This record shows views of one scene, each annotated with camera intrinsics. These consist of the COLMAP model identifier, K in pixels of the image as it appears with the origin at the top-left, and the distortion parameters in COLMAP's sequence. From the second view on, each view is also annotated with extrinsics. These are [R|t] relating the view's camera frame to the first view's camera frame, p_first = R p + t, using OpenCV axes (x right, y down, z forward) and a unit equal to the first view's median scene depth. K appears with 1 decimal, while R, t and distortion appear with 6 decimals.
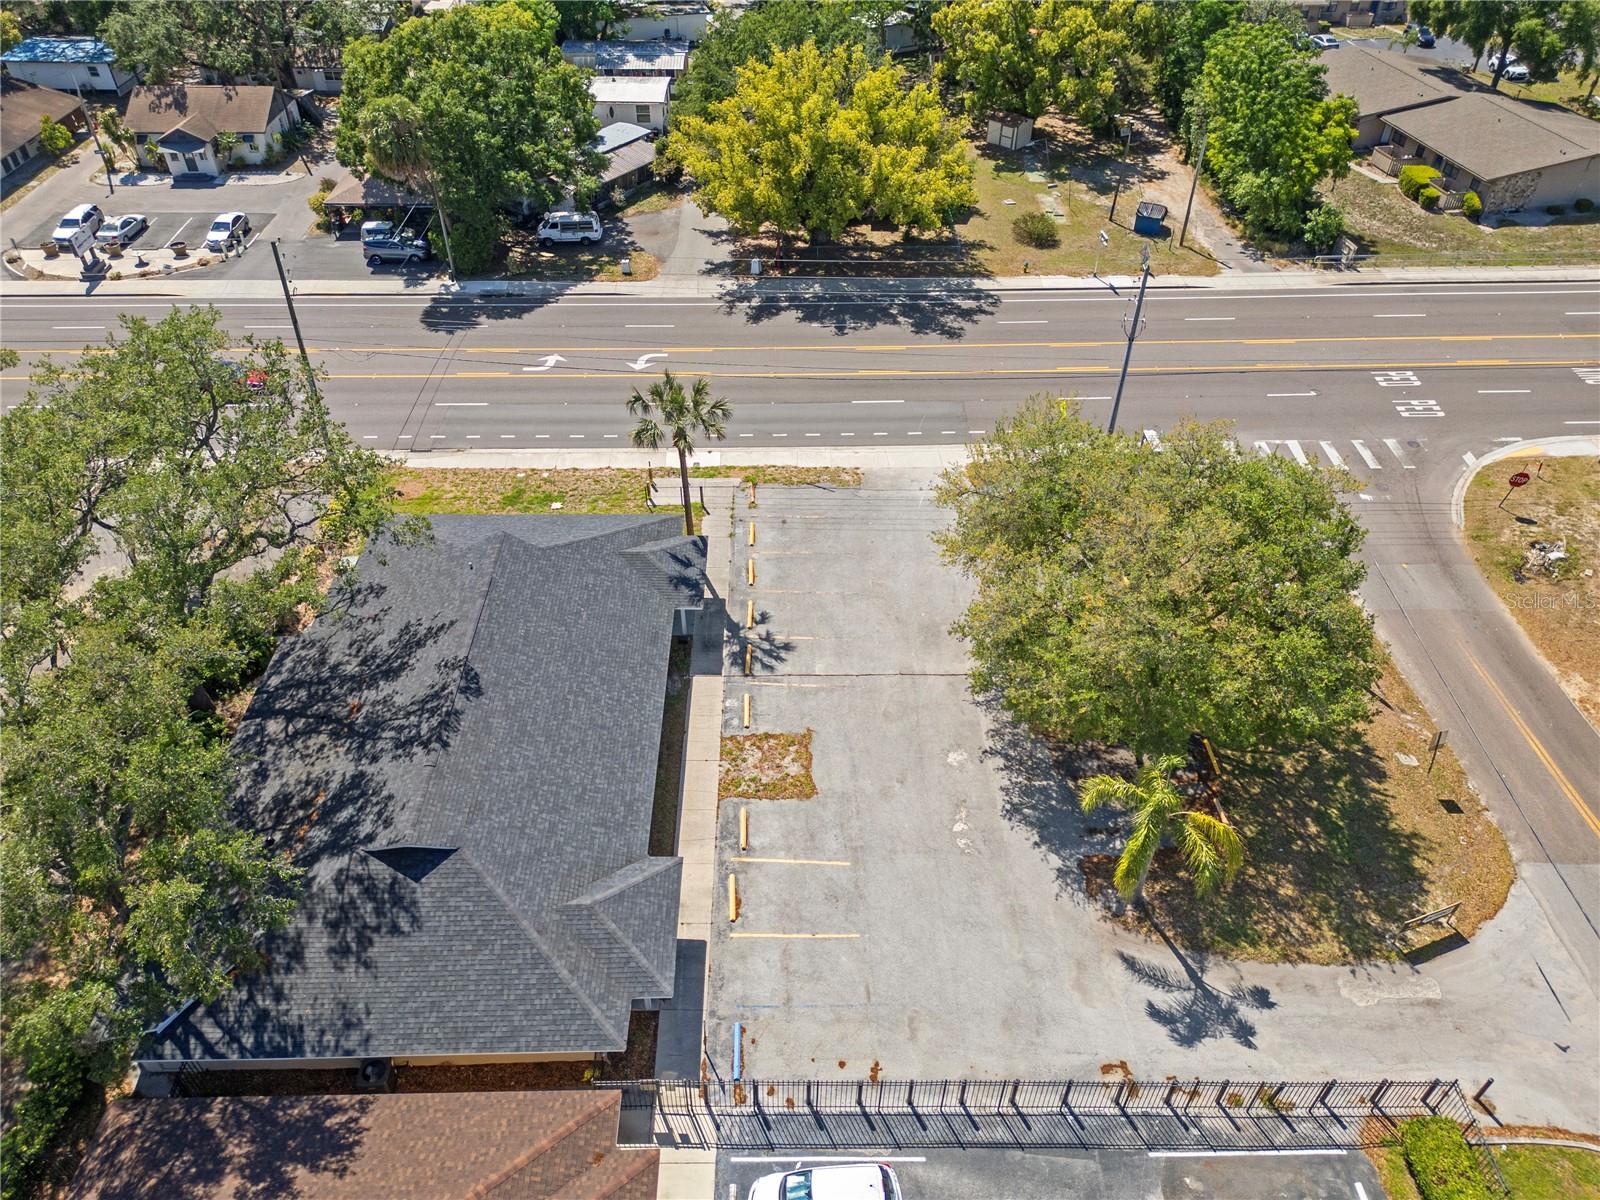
lens RADIAL K [[1117.0, 0, 797.0], [0, 1117.0, 600.2], [0, 0, 1]] dist [0.093077, -0.106013]
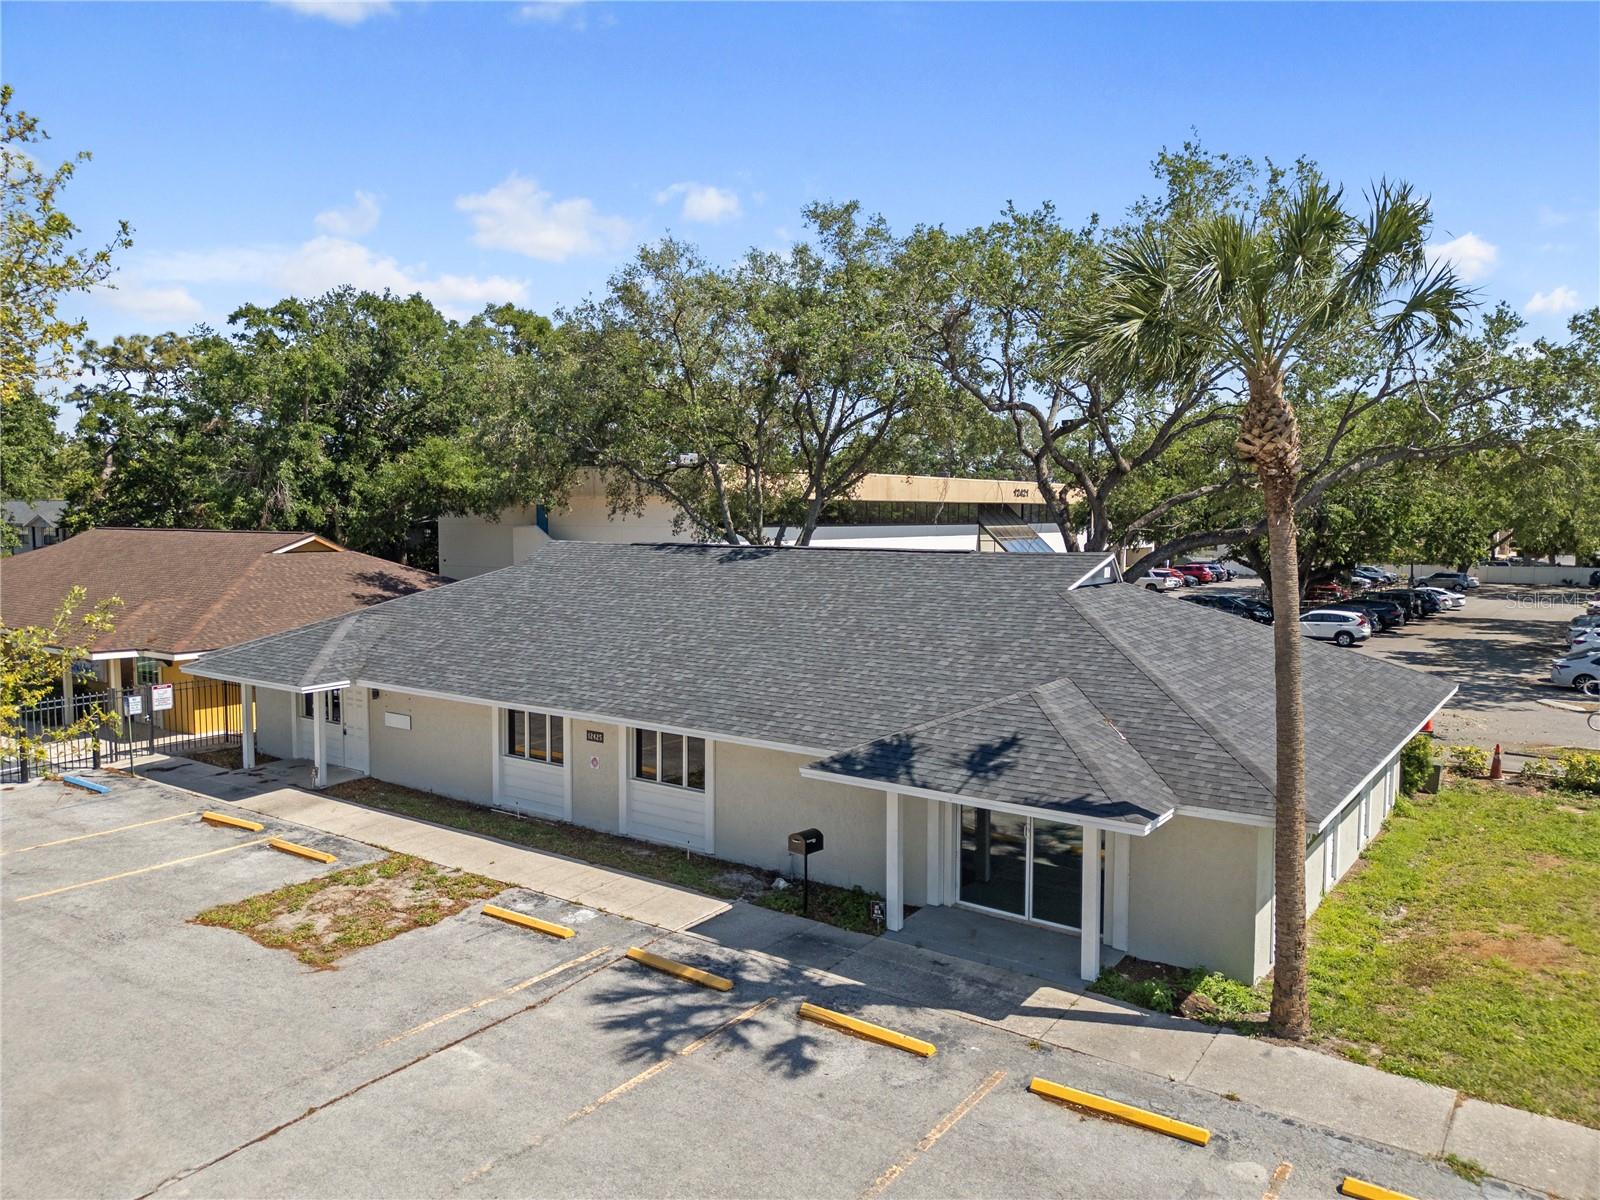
lens RADIAL K [[1117.0, 0, 797.0], [0, 1117.0, 600.2], [0, 0, 1]] dist [0.093077, -0.106013]
pose [[-0.600212, 0.053694, -0.798036, 0.143663], [-0.525394, 0.725833, 0.443991, -0.140138], [0.603081, 0.685772, -0.407443, 0.862303]]
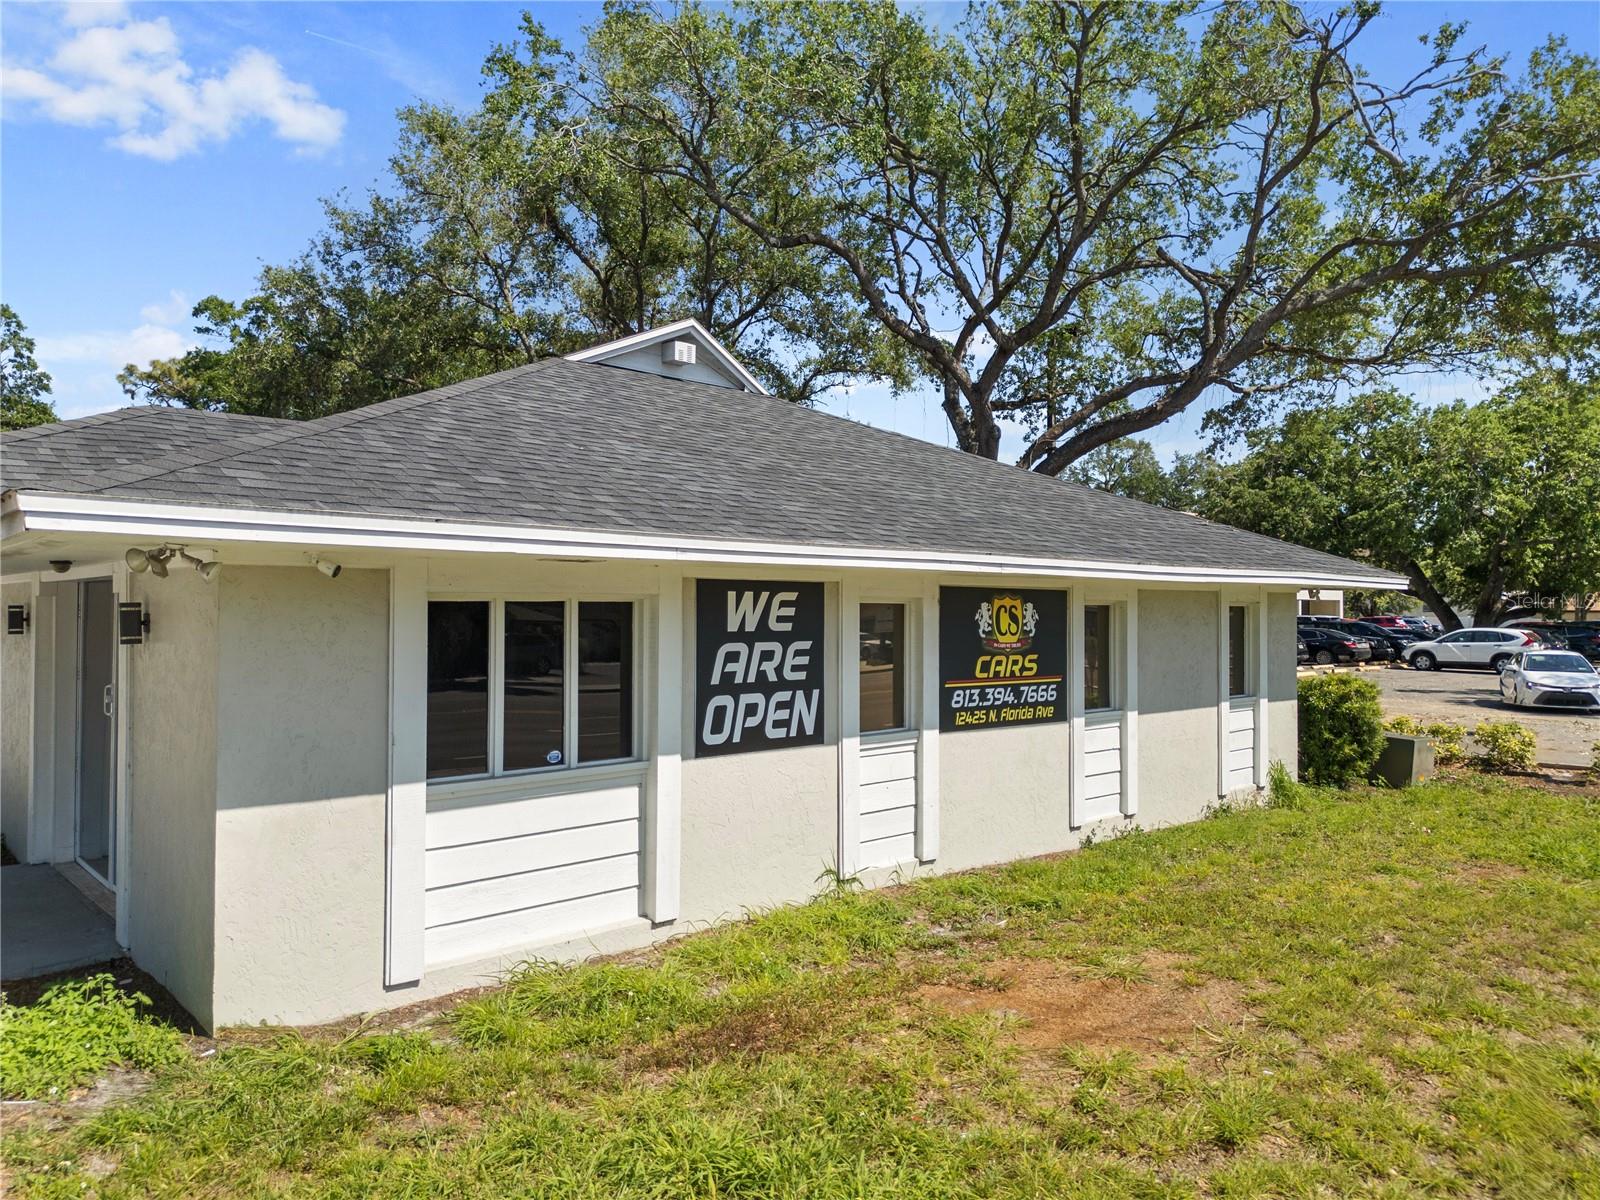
lens RADIAL K [[1117.0, 0, 797.0], [0, 1117.0, 600.2], [0, 0, 1]] dist [0.093077, -0.106013]
pose [[-0.750401, -0.013323, -0.660848, -0.079714], [-0.435527, 0.762037, 0.479183, -0.114055], [0.497206, 0.647397, -0.577636, 0.932371]]
